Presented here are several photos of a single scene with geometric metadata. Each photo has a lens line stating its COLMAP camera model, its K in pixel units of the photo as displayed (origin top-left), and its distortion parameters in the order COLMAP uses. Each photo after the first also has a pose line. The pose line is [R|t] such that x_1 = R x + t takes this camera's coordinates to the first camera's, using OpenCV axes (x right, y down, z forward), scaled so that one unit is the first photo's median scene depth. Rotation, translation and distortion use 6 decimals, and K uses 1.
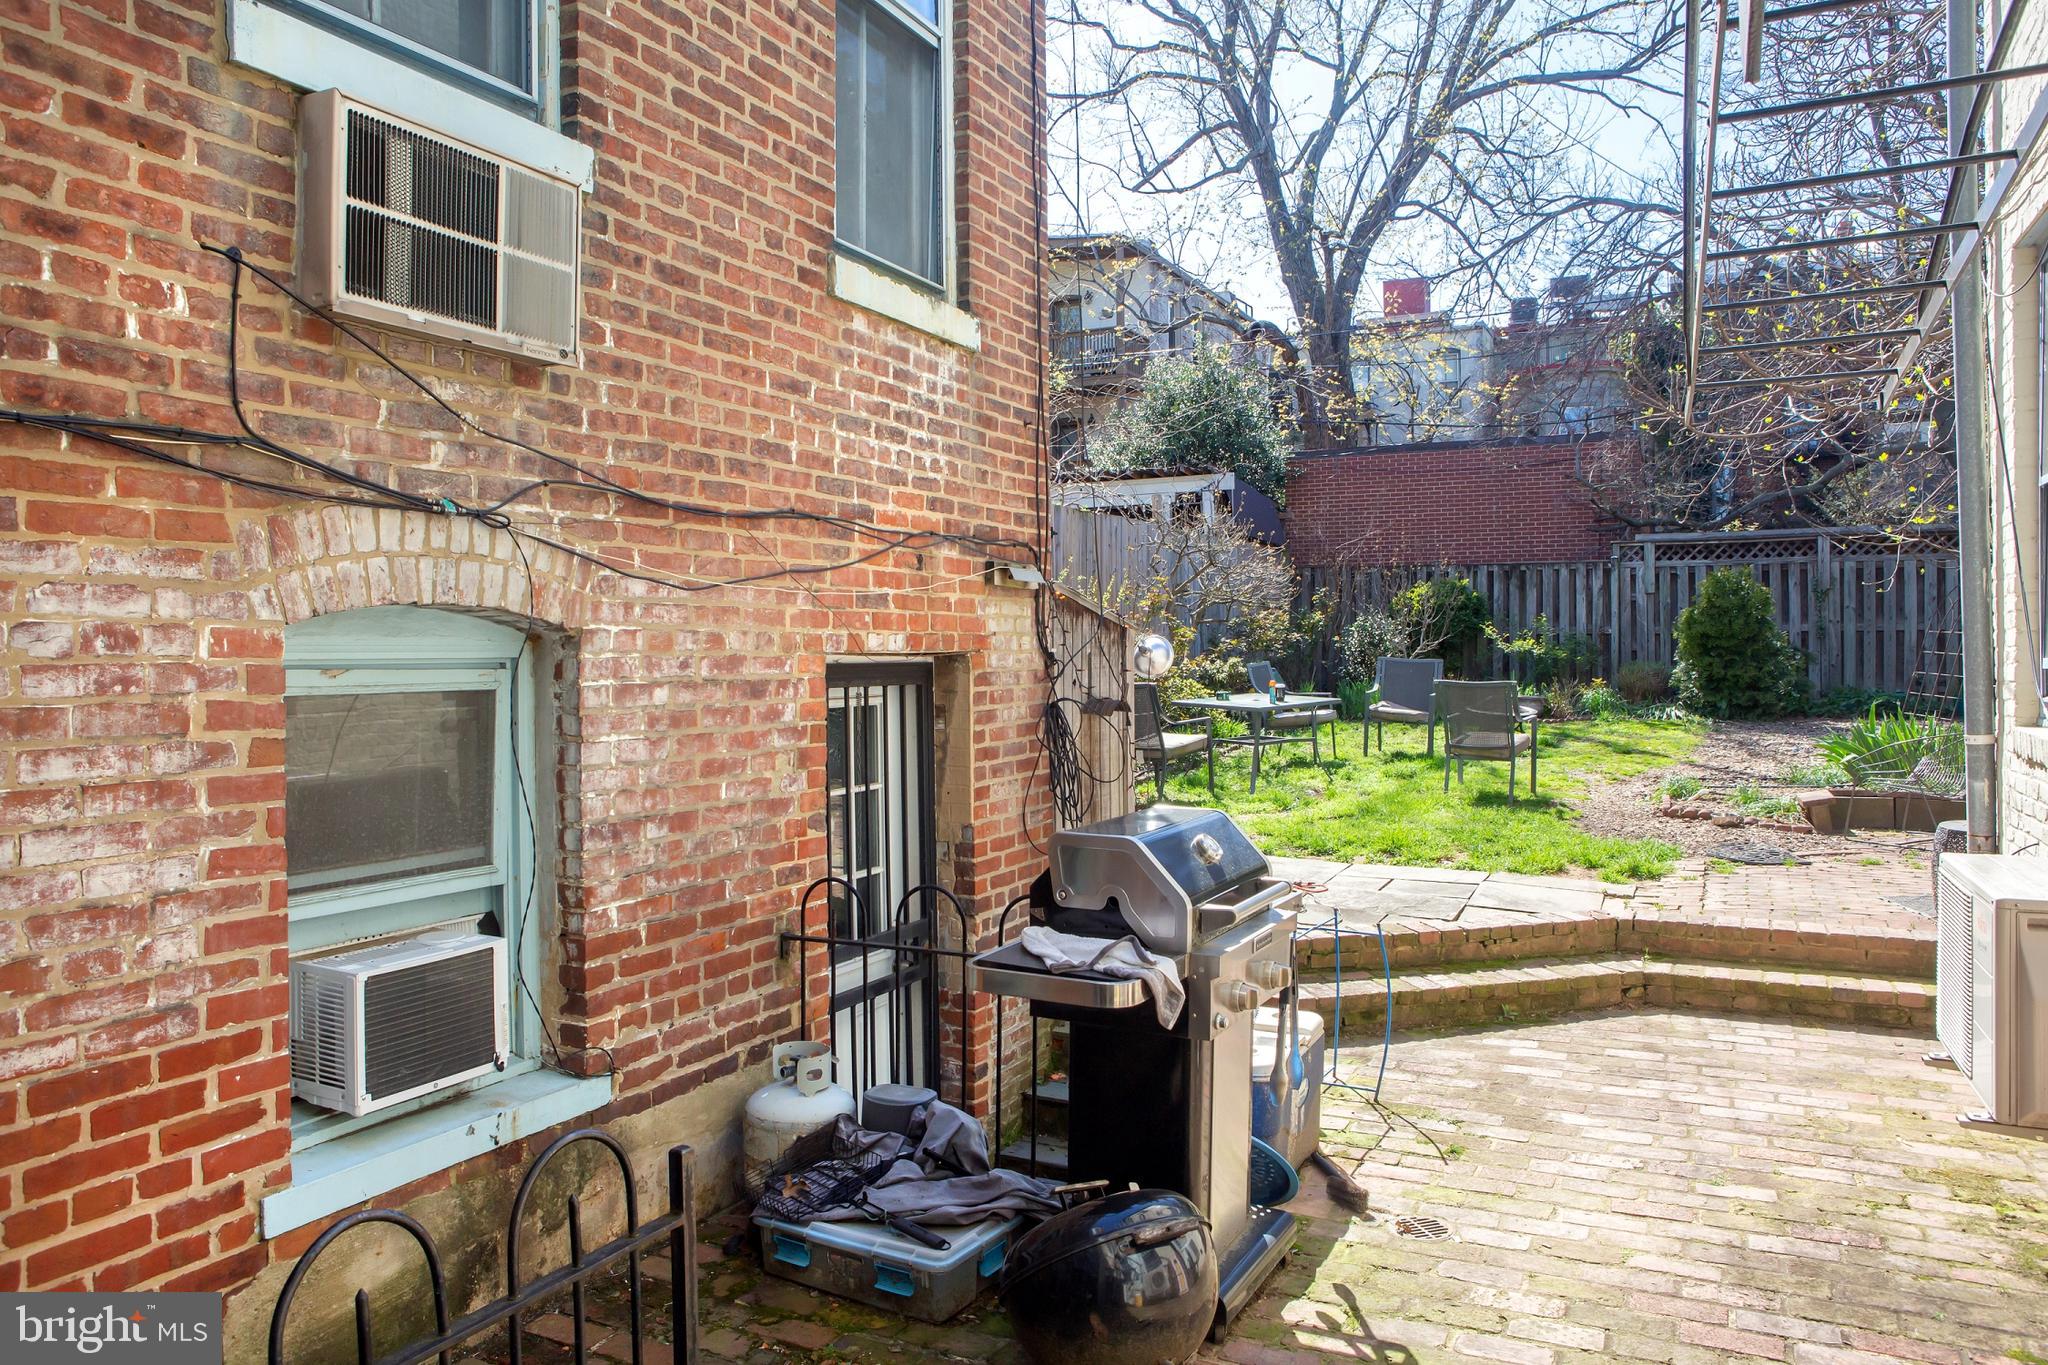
lens RADIAL K [[1389.3, 0, 1024.0], [0, 1389.3, 682.5], [0, 0, 1]] dist [-0.106738, 0.068727]
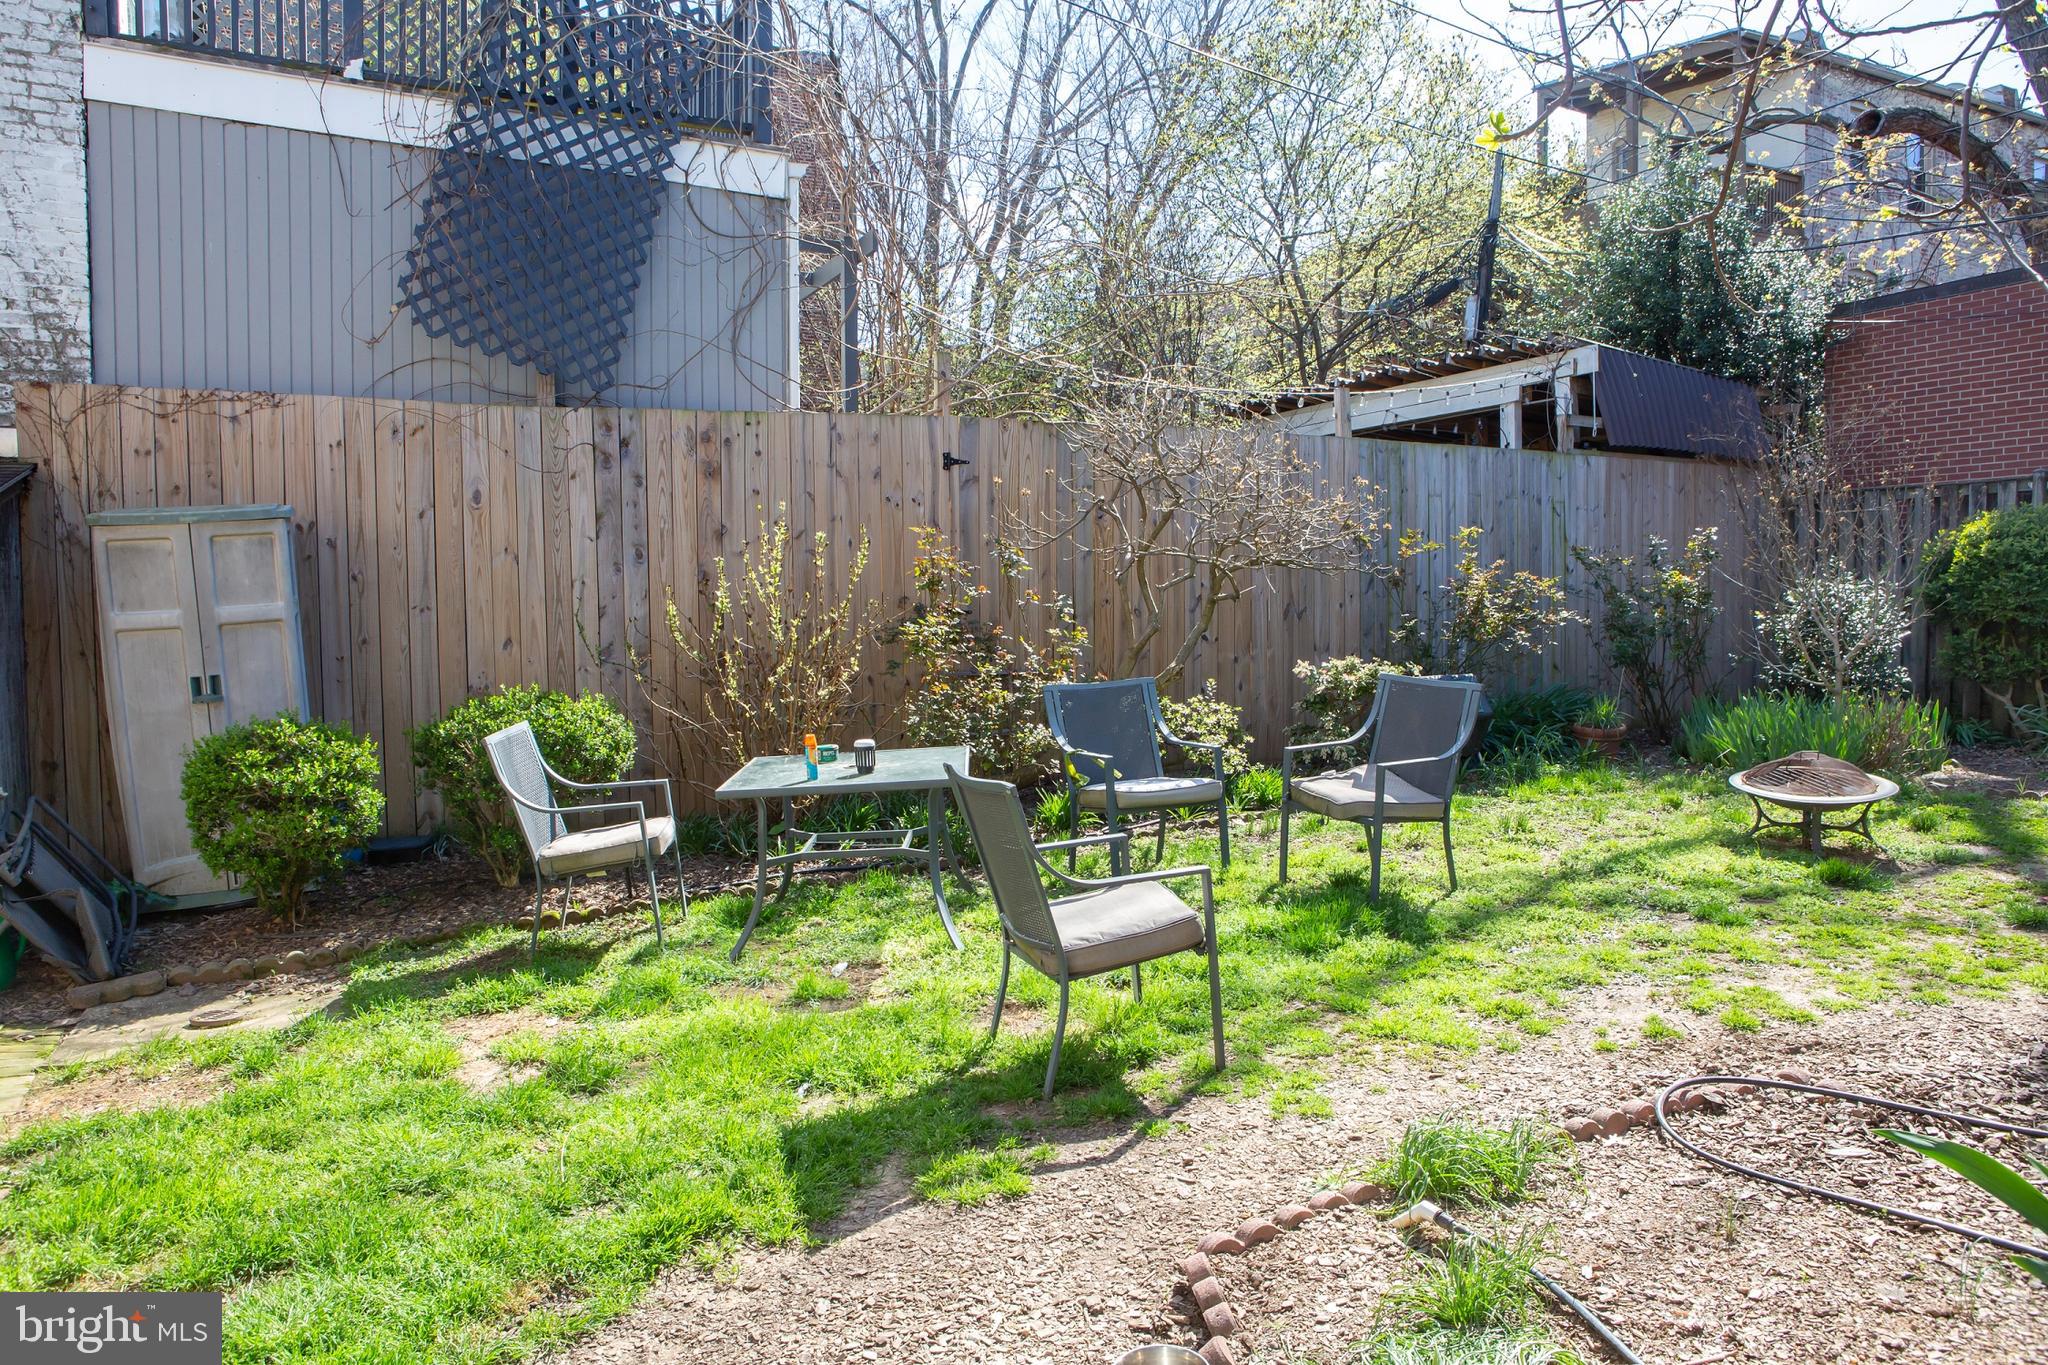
lens RADIAL K [[1389.3, 0, 1024.0], [0, 1389.3, 682.5], [0, 0, 1]] dist [-0.106738, 0.068727]
pose [[0.812956, 0.030659, -0.581518, 0.316358], [-0.009604, 0.999183, 0.039253, -0.024051], [0.582246, -0.026326, 0.812586, 0.378425]]
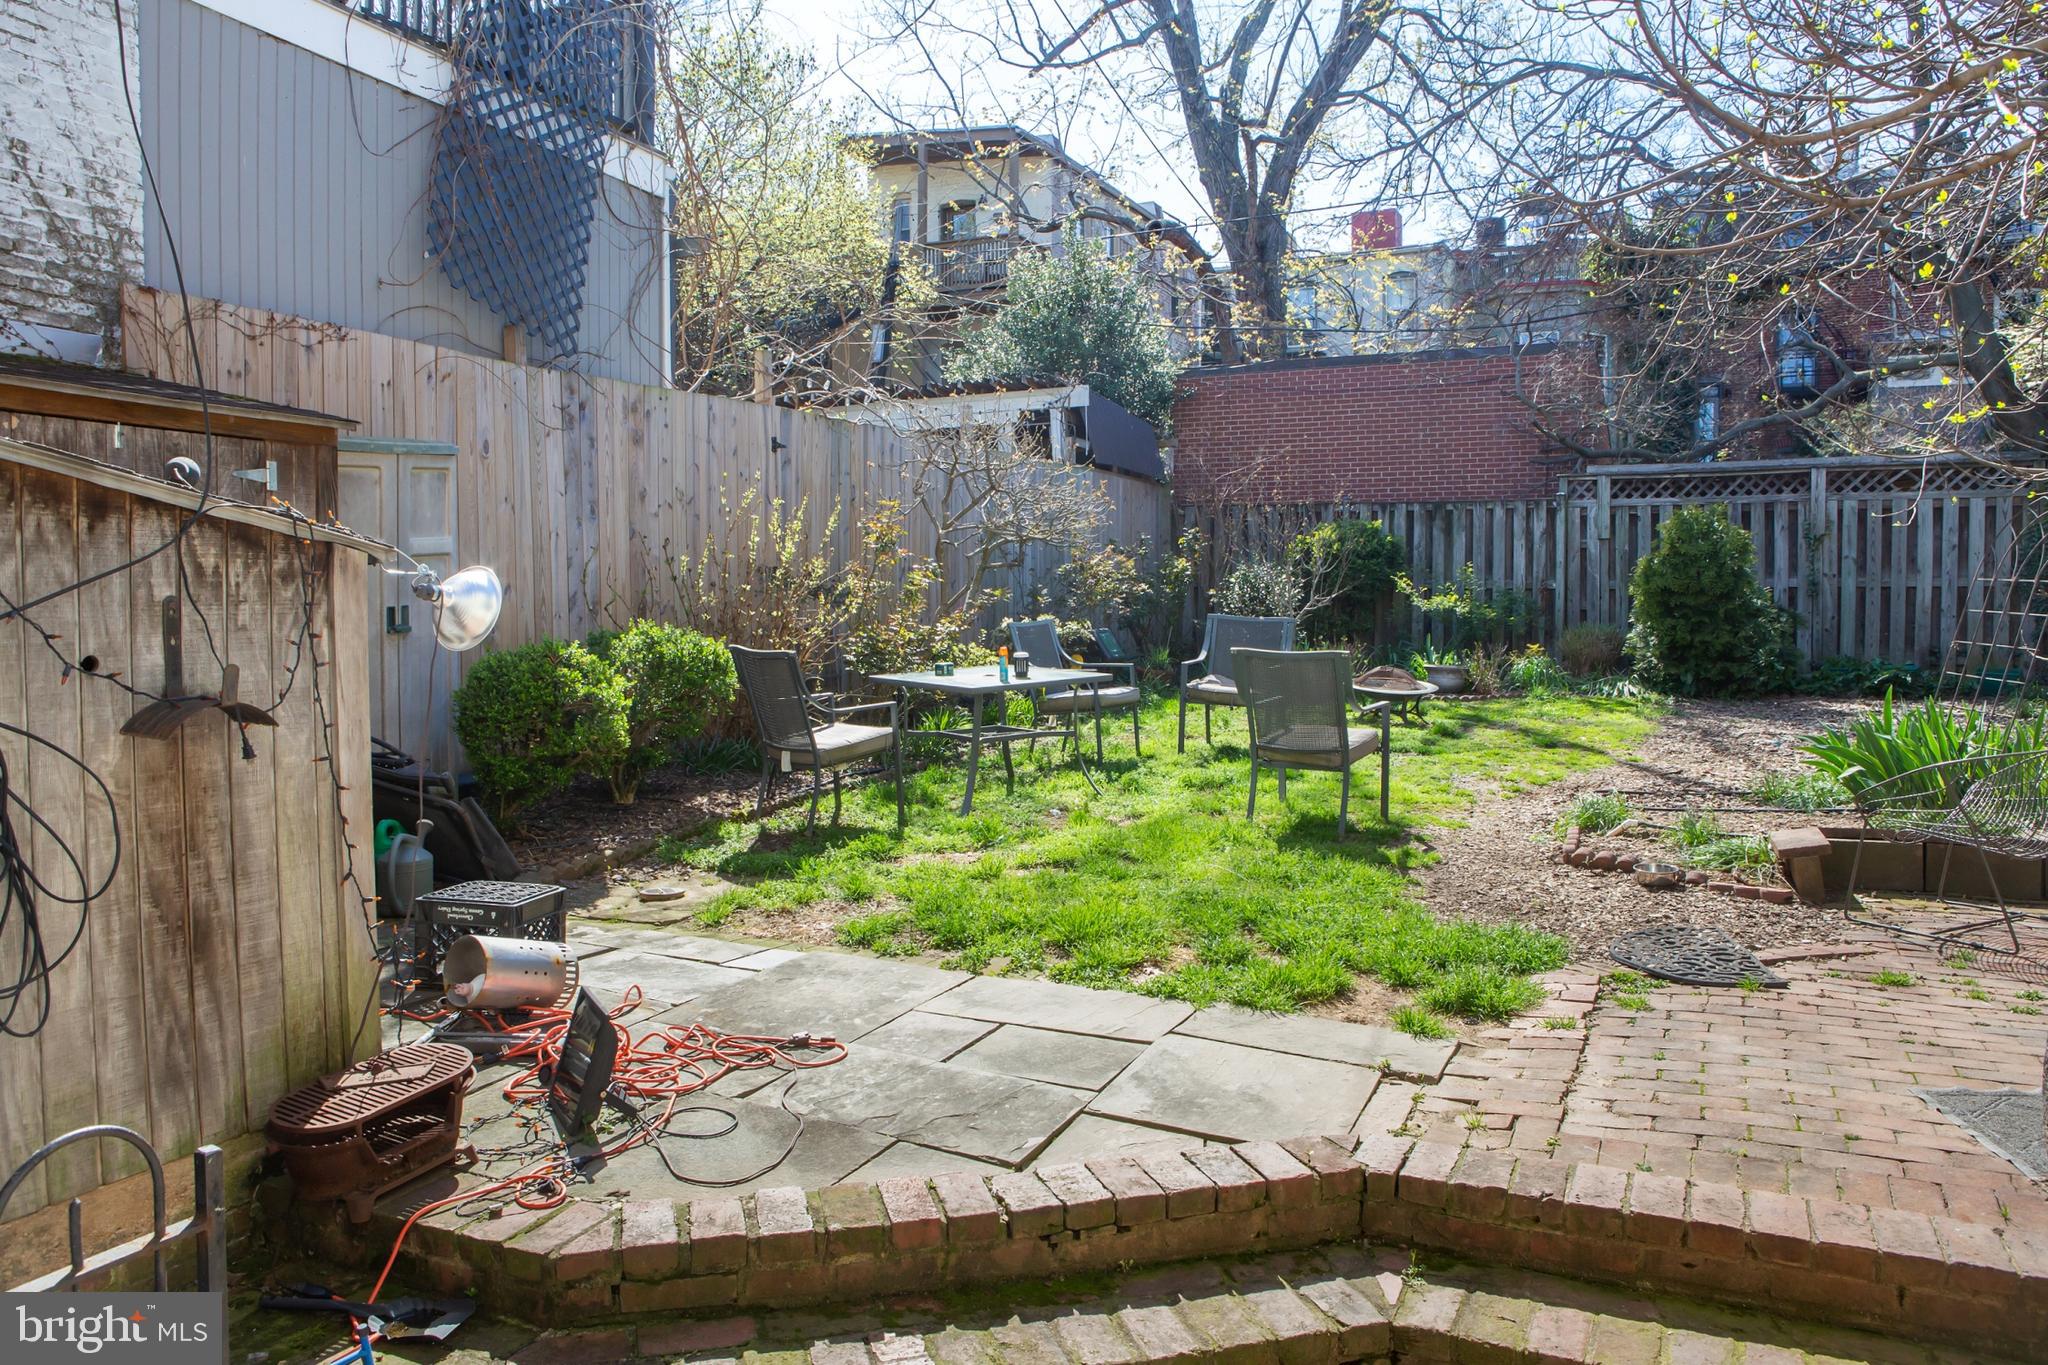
lens RADIAL K [[1433.4, 0, 1024.0], [0, 1433.4, 682.5], [0, 0, 1]] dist [-0.105888, 0.067725]
pose [[0.999795, 0.004887, 0.019629, 0.104496], [-0.005445, 0.999580, 0.028450, -0.002472], [-0.019482, -0.028551, 0.999402, 0.176930]]
